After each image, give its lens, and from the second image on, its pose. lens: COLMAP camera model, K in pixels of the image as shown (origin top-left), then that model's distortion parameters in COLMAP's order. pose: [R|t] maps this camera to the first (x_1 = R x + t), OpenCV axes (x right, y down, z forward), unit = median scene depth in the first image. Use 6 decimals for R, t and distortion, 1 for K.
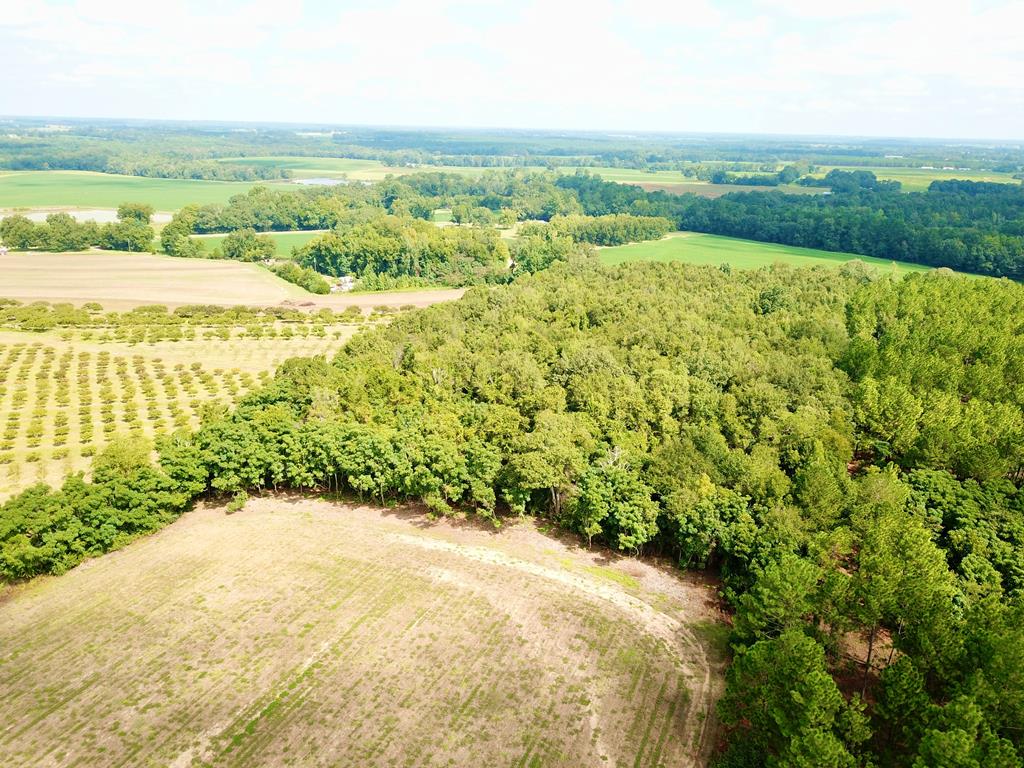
lens RADIAL K [[780.4, 0, 501.0], [0, 780.4, 387.3], [0, 0, 1]] dist [0.015811, -0.019091]
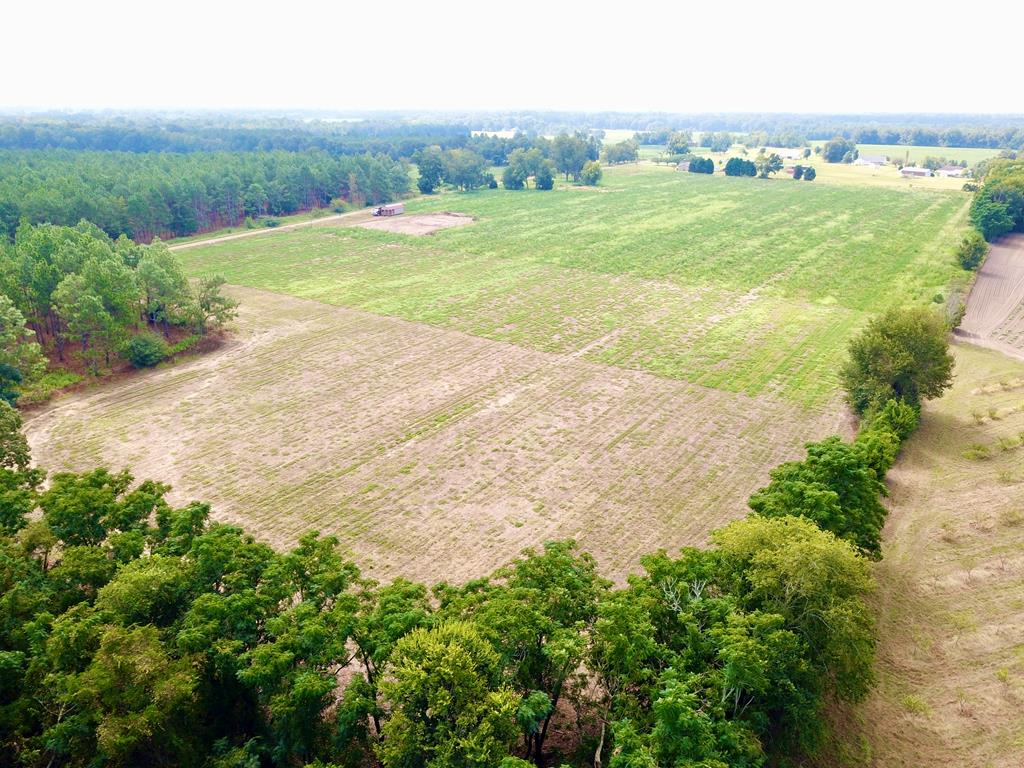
lens RADIAL K [[780.4, 0, 501.0], [0, 780.4, 387.3], [0, 0, 1]] dist [0.015811, -0.019091]
pose [[-0.984543, -0.091731, 0.149202, -0.406813], [0.021423, 0.782409, 0.622396, -0.259040], [-0.173830, 0.615972, -0.768350, 1.374881]]
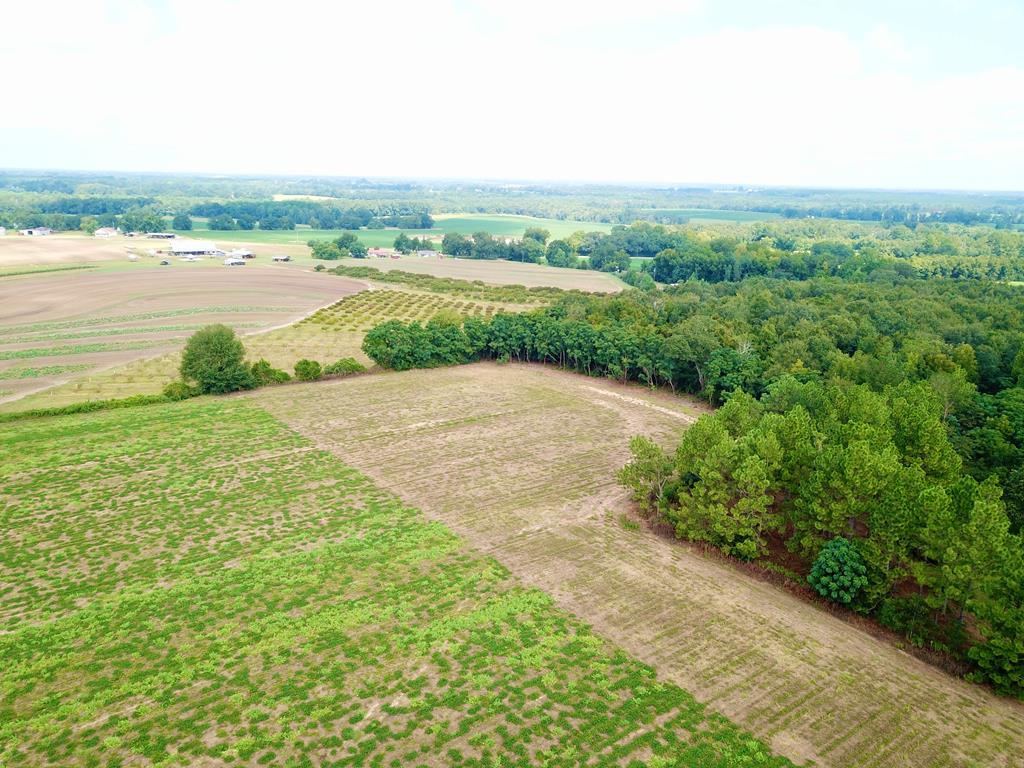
lens RADIAL K [[780.4, 0, 501.0], [0, 780.4, 387.3], [0, 0, 1]] dist [0.015811, -0.019091]
pose [[0.869899, 0.124819, -0.477174, 0.467566], [-0.159818, 0.986585, -0.033282, 0.284443], [0.466619, 0.105214, 0.878178, -0.423074]]
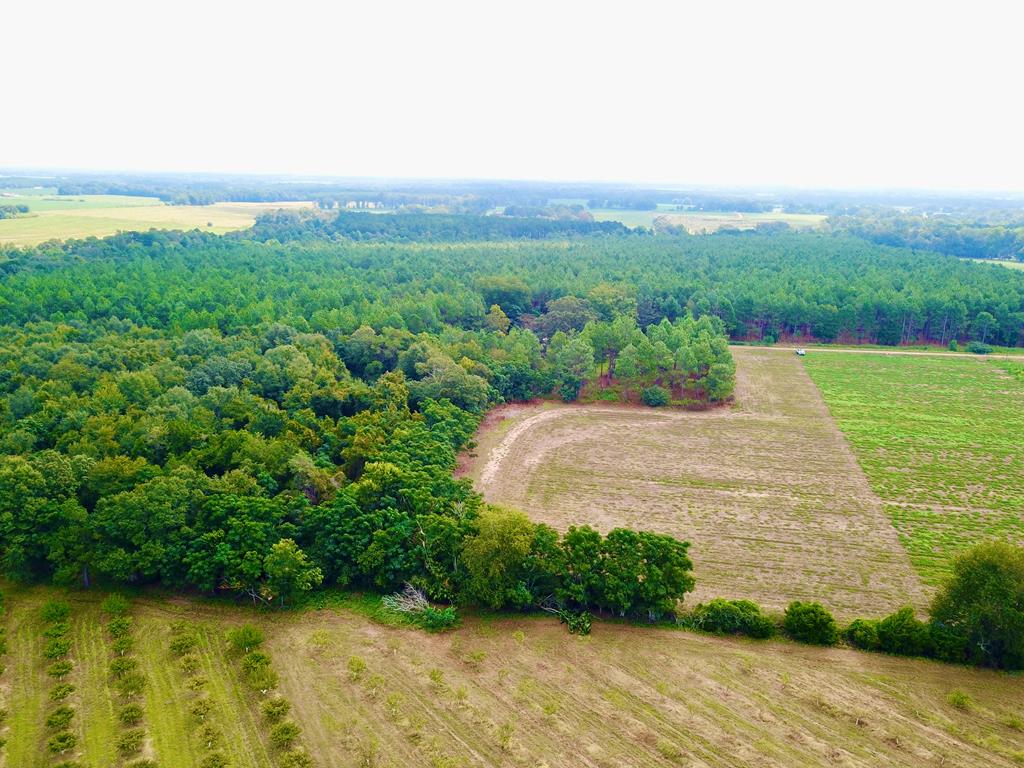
lens RADIAL K [[789.0, 0, 512.0], [0, 789.0, 384.0], [0, 0, 1]] dist [0.002186, -0.013113]
pose [[-0.197299, -0.279216, 0.939740, -1.314462], [0.291516, 0.898512, 0.328170, -0.346604], [-0.935998, 0.338696, -0.095880, 1.091735]]
